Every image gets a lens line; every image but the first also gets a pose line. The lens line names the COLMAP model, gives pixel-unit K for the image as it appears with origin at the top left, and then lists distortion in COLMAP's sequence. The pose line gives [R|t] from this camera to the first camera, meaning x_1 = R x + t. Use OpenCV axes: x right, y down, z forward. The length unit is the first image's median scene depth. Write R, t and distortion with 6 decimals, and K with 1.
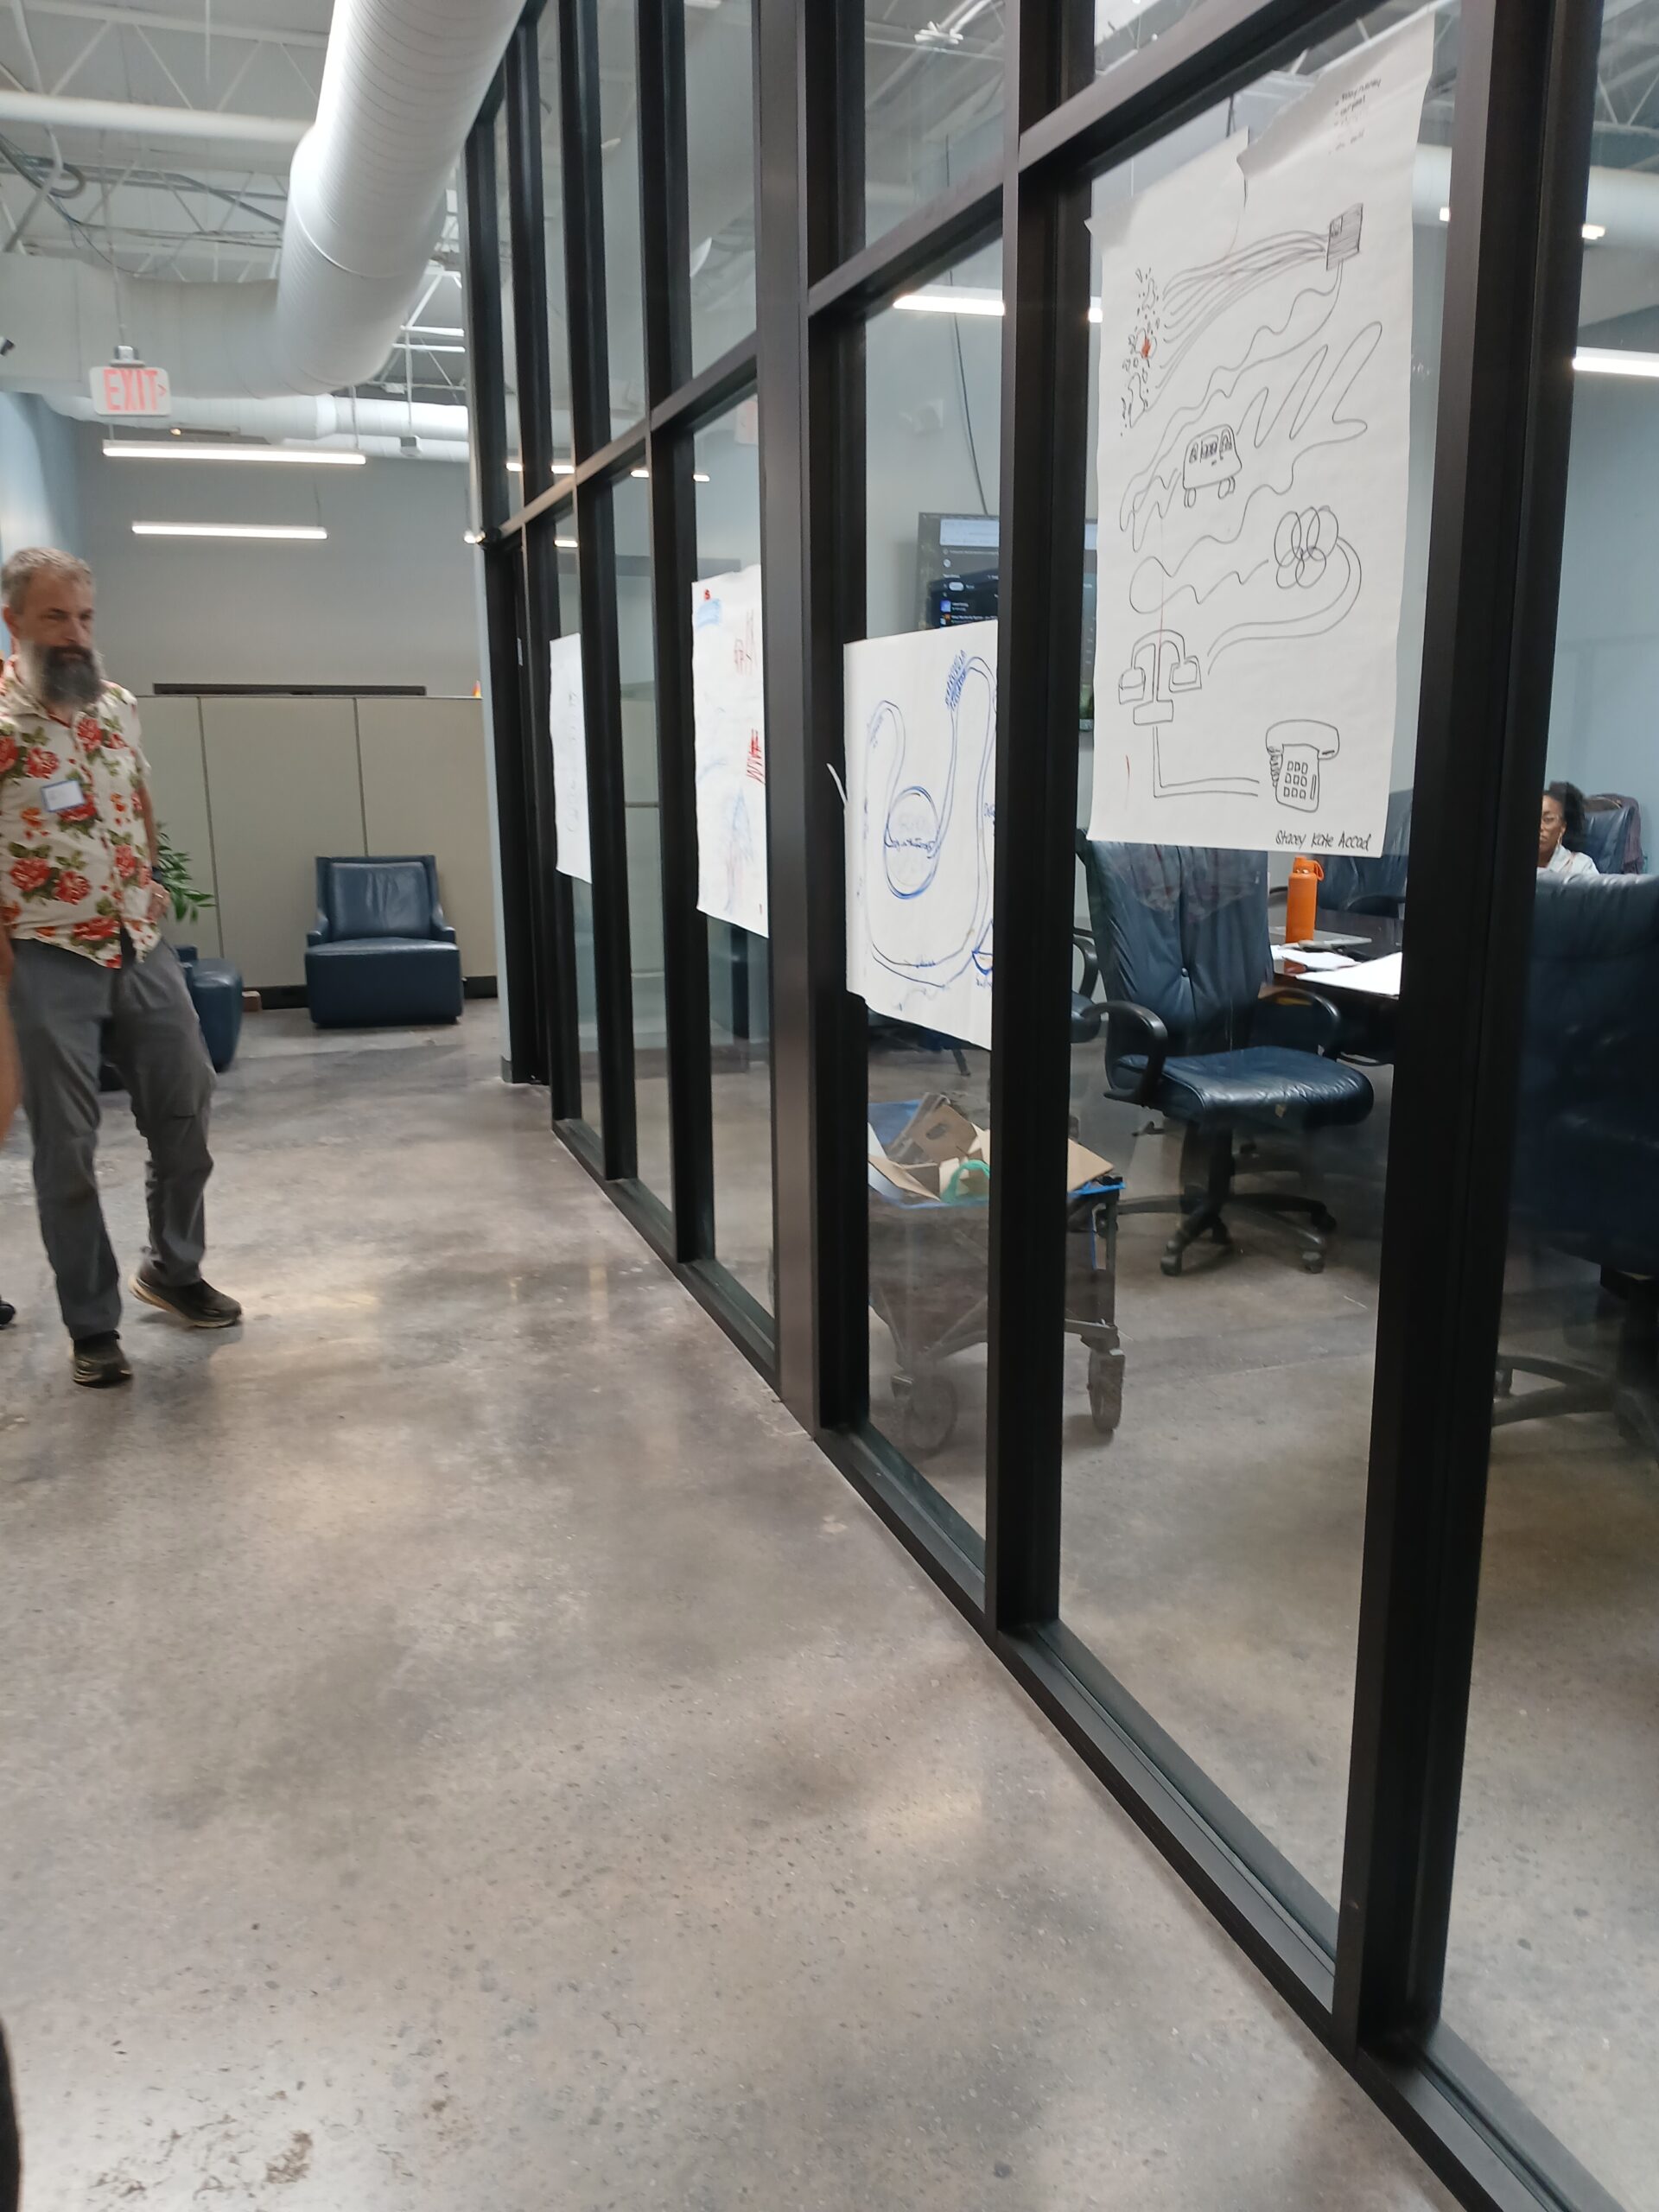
lens RADIAL K [[1700.4, 0, 848.2], [0, 1700.4, 1095.7], [0, 0, 1]] dist [0.076625, -0.141538]
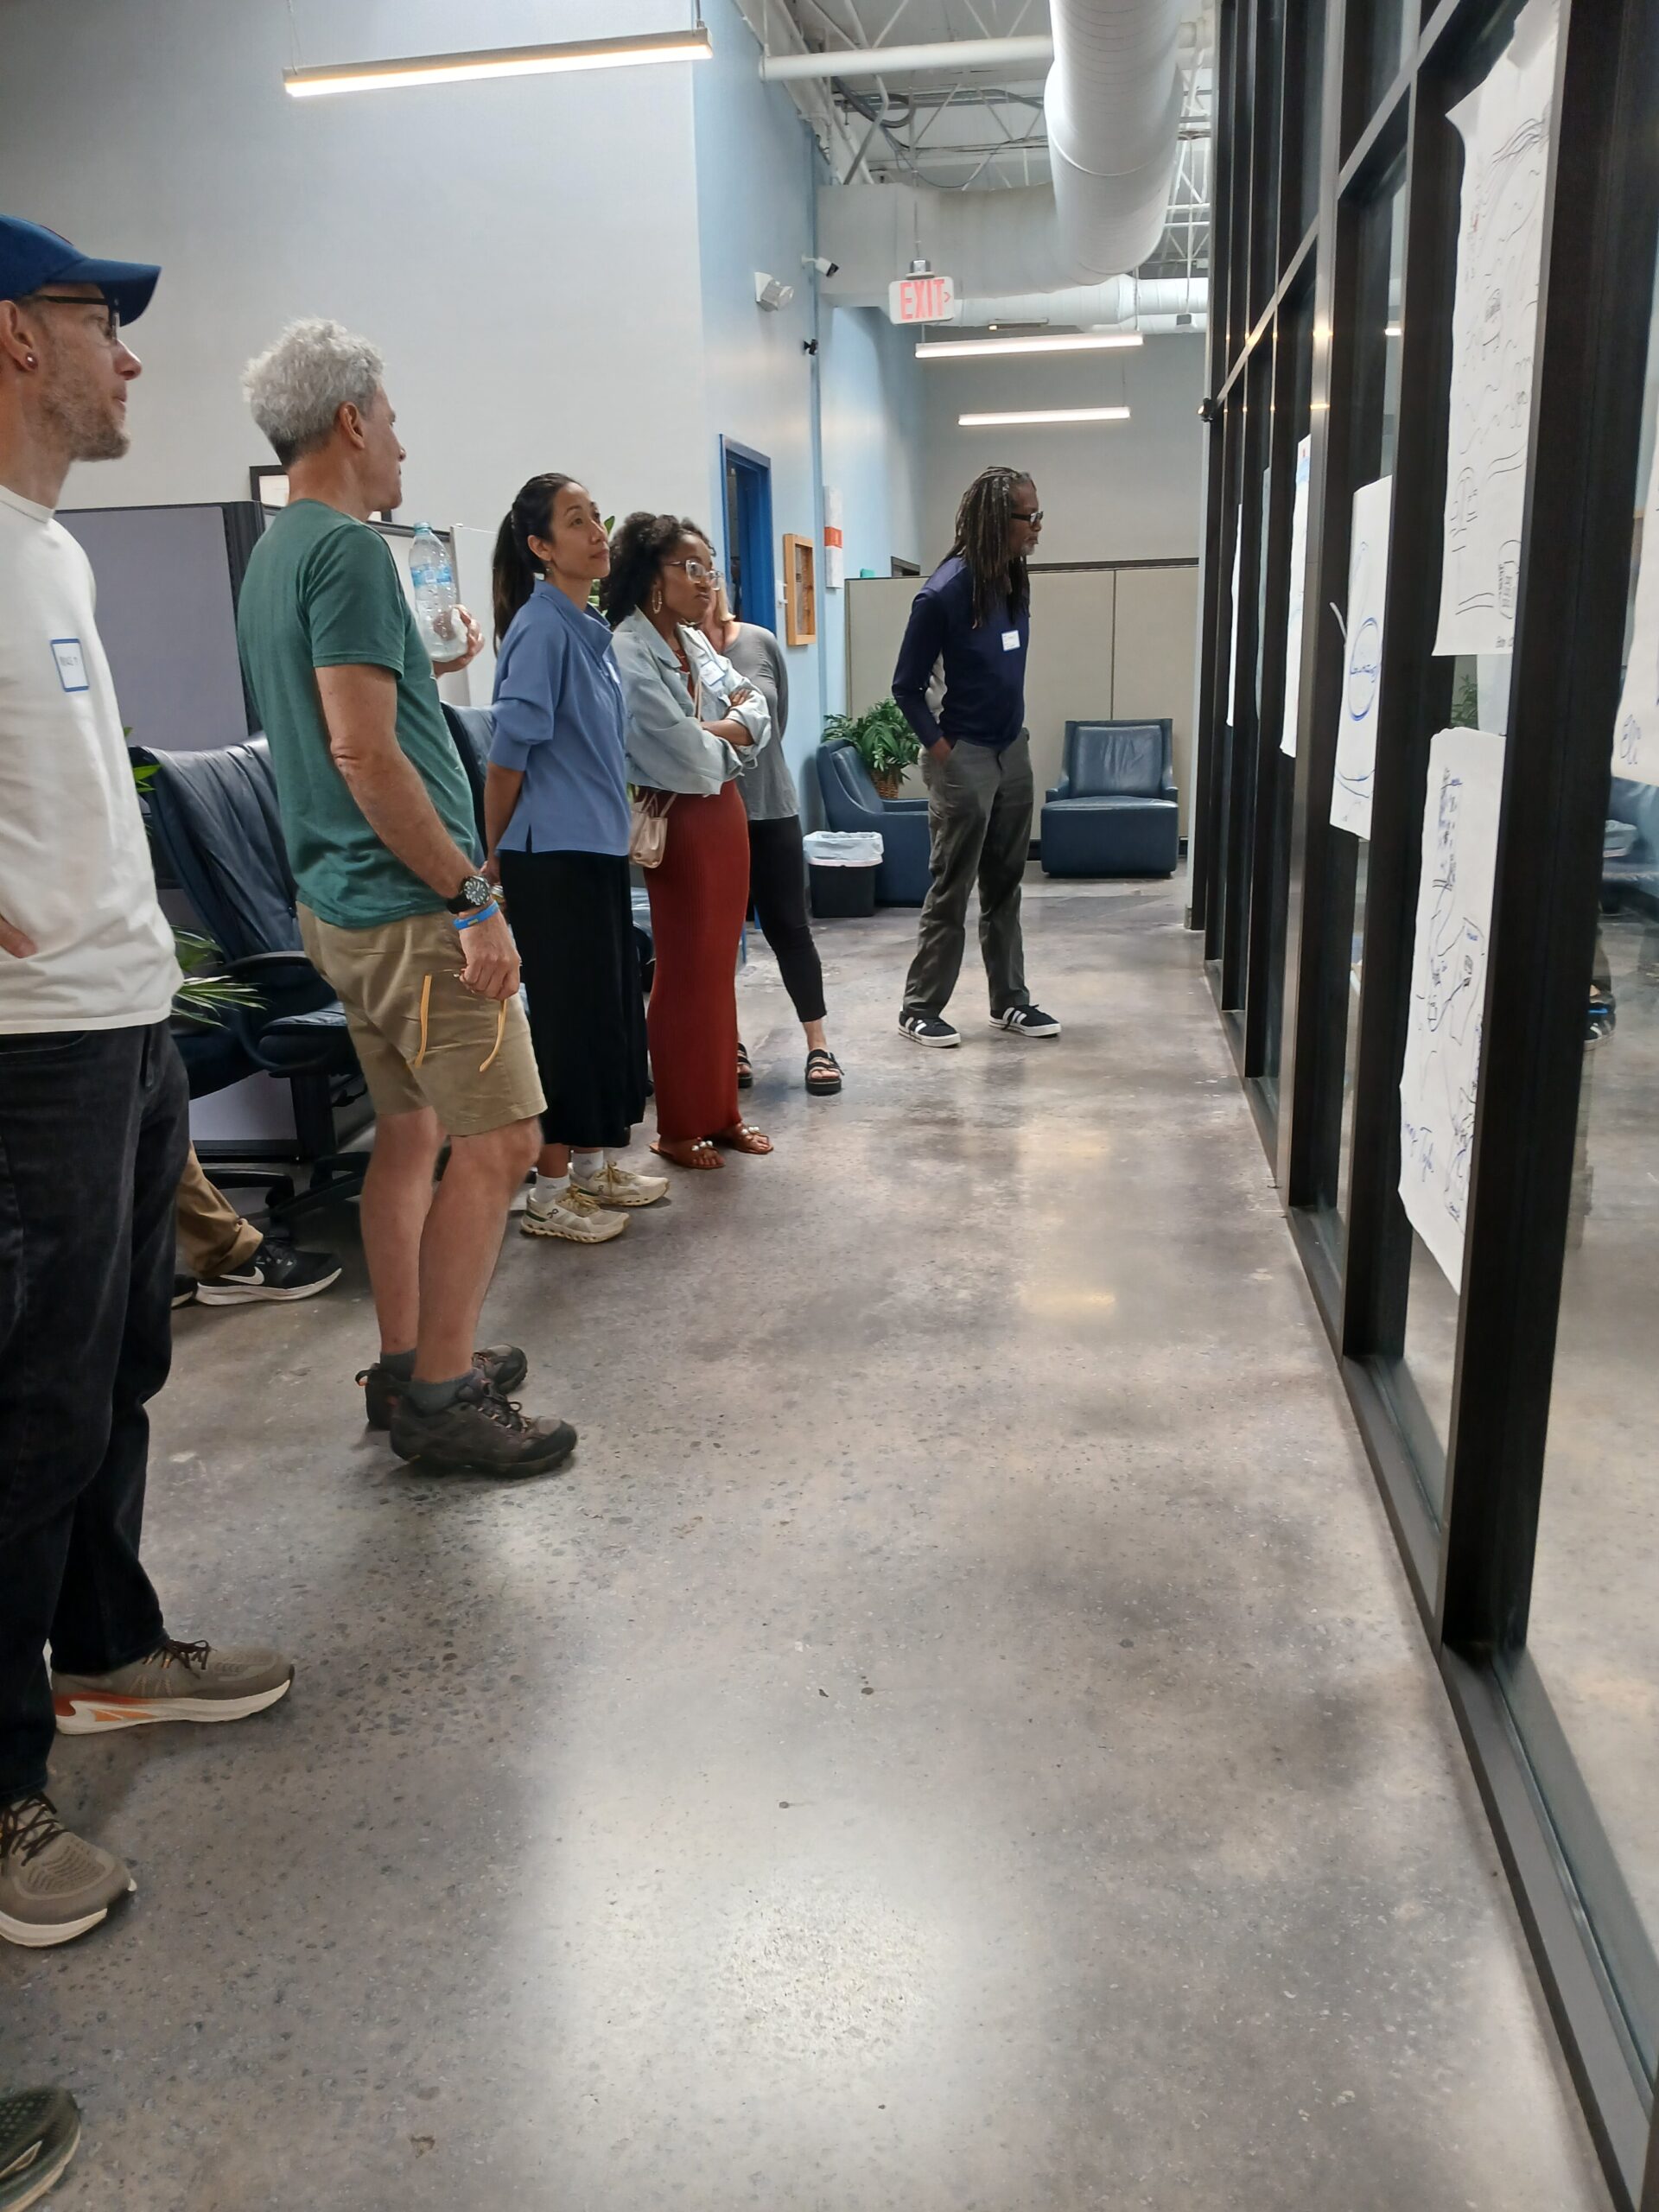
lens RADIAL K [[1700.4, 0, 827.3], [0, 1700.4, 1112.2], [0, 0, 1]] dist [0.076625, -0.141538]
pose [[0.882181, 0.106861, -0.458626, 0.175957], [-0.071359, 0.993001, 0.094110, 0.037067], [0.465473, -0.050295, 0.883632, -0.112342]]
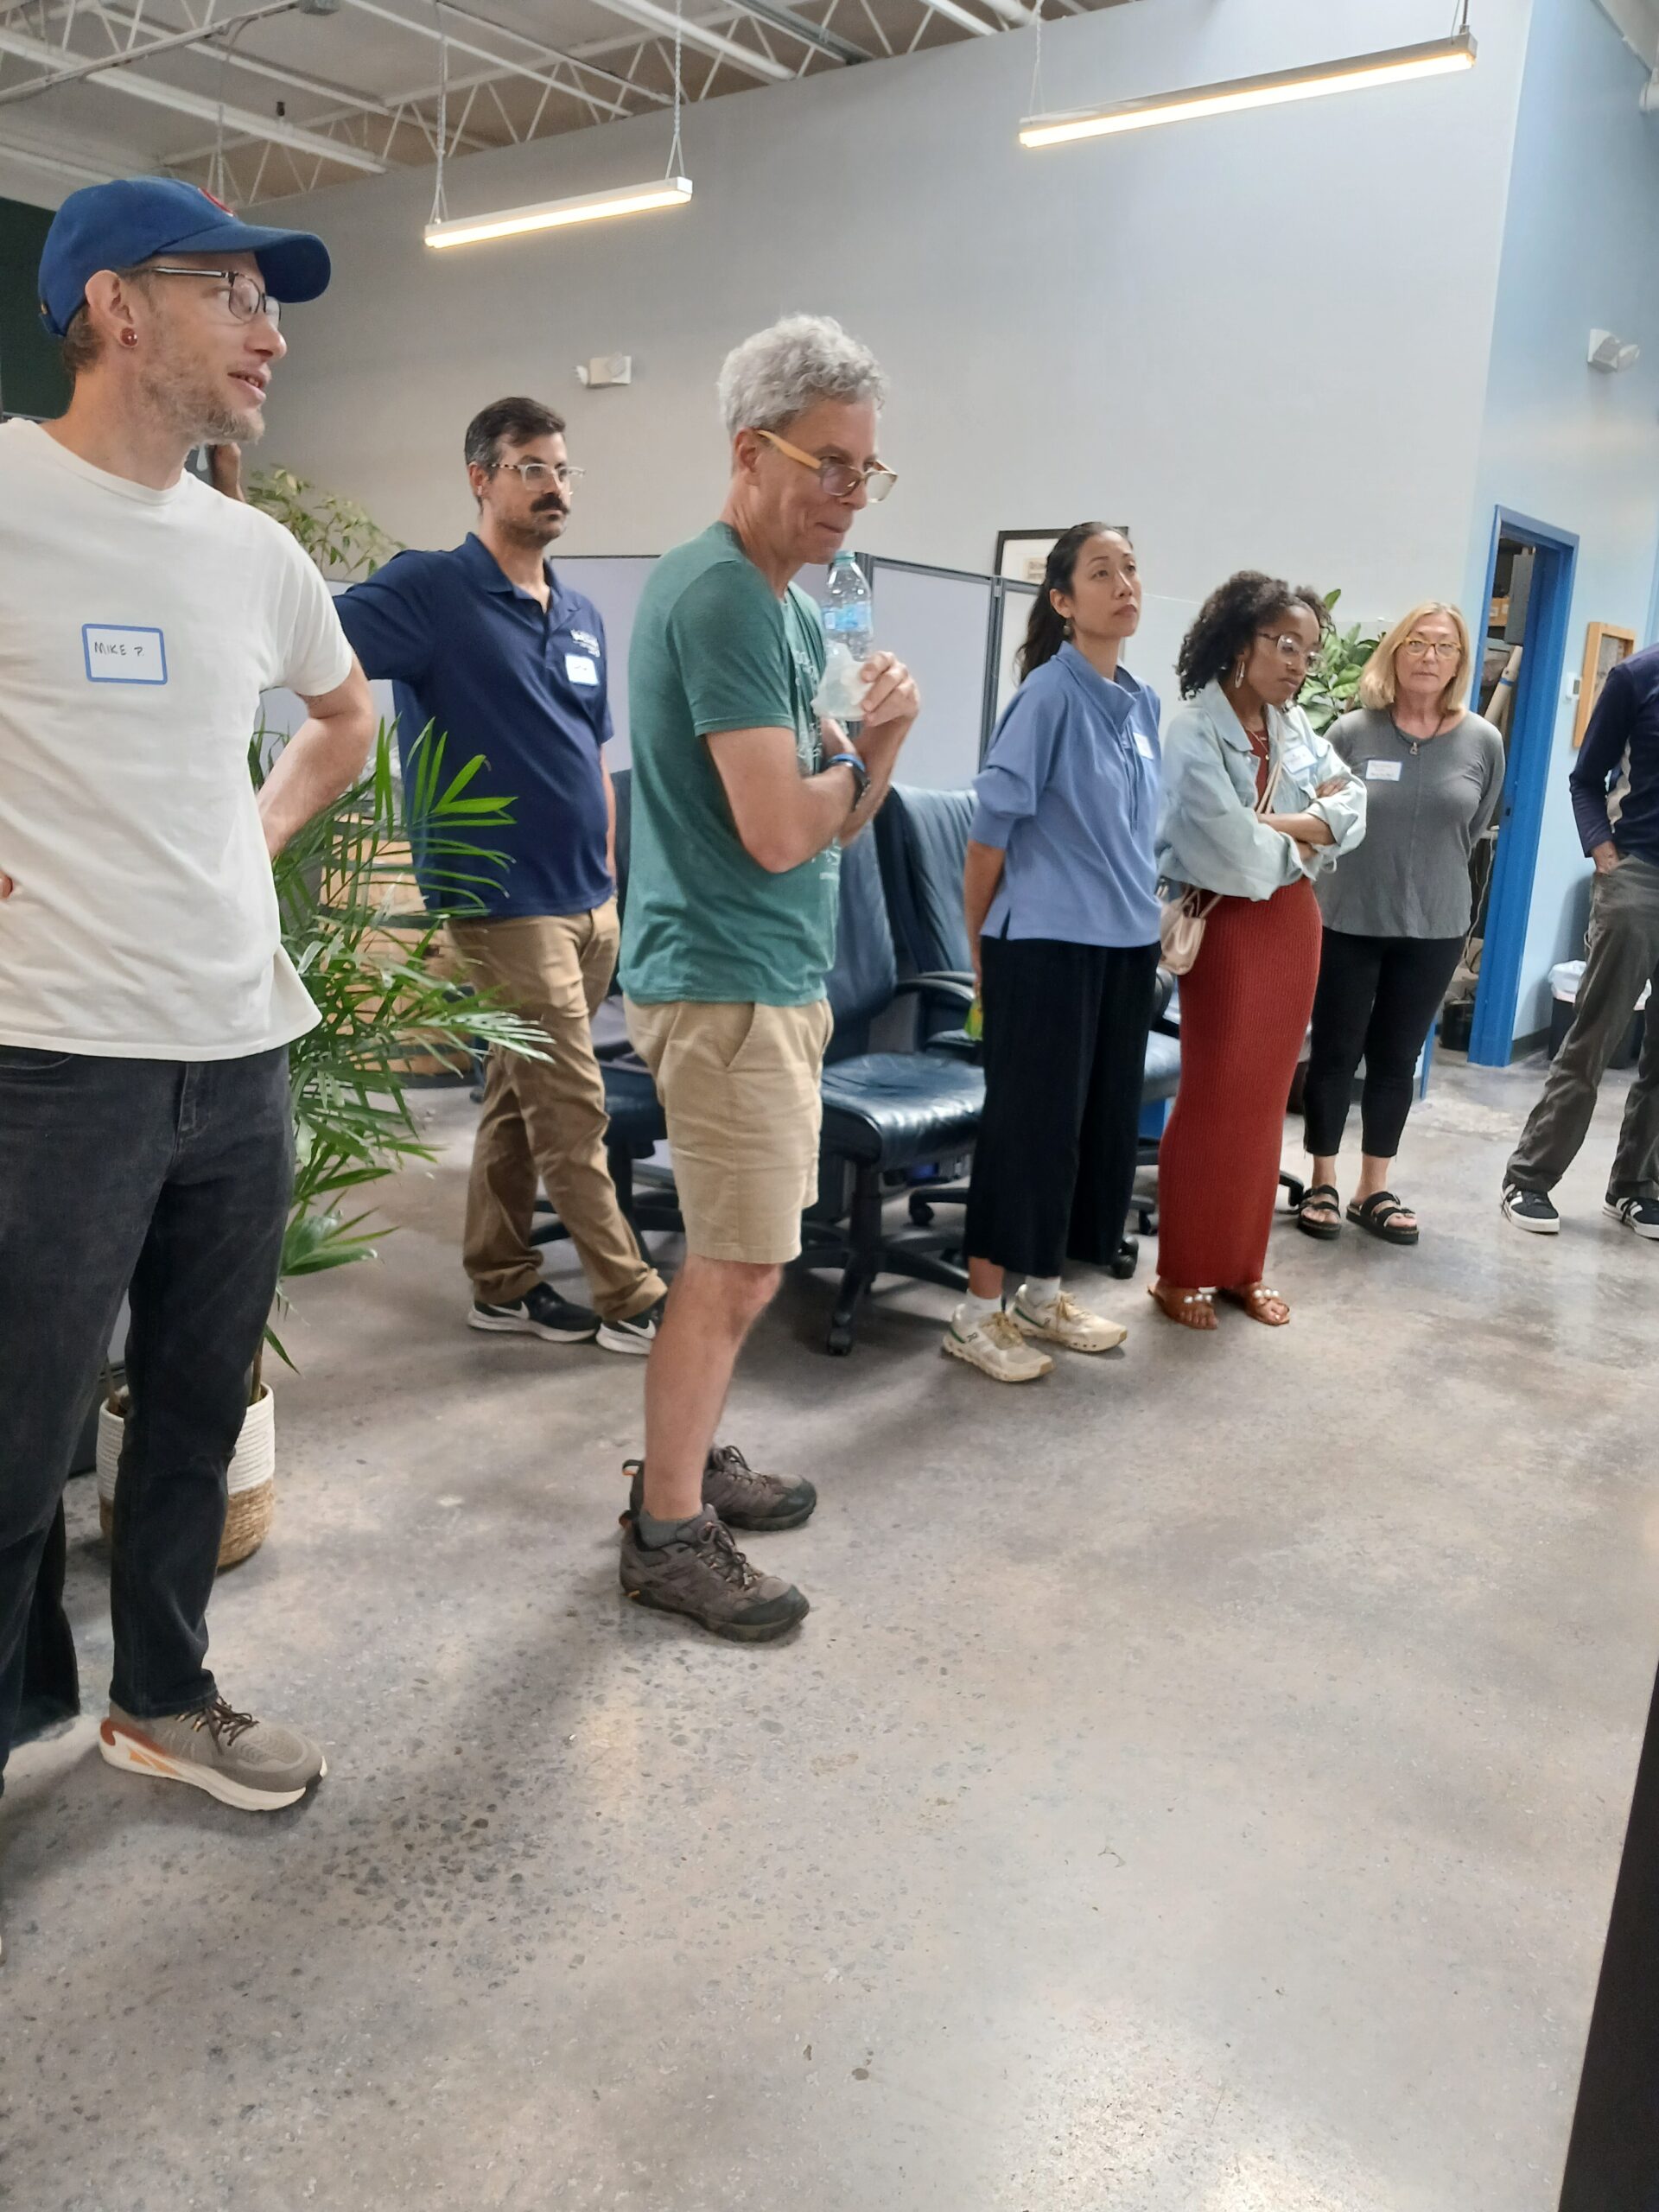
lens RADIAL K [[1700.4, 0, 826.7], [0, 1700.4, 1111.6], [0, 0, 1]] dist [0.076625, -0.141538]
pose [[0.544677, 0.220167, -0.809230, 0.229722], [-0.216395, 0.969146, 0.118023, 0.002461], [0.810247, 0.110829, 0.575514, 0.079746]]
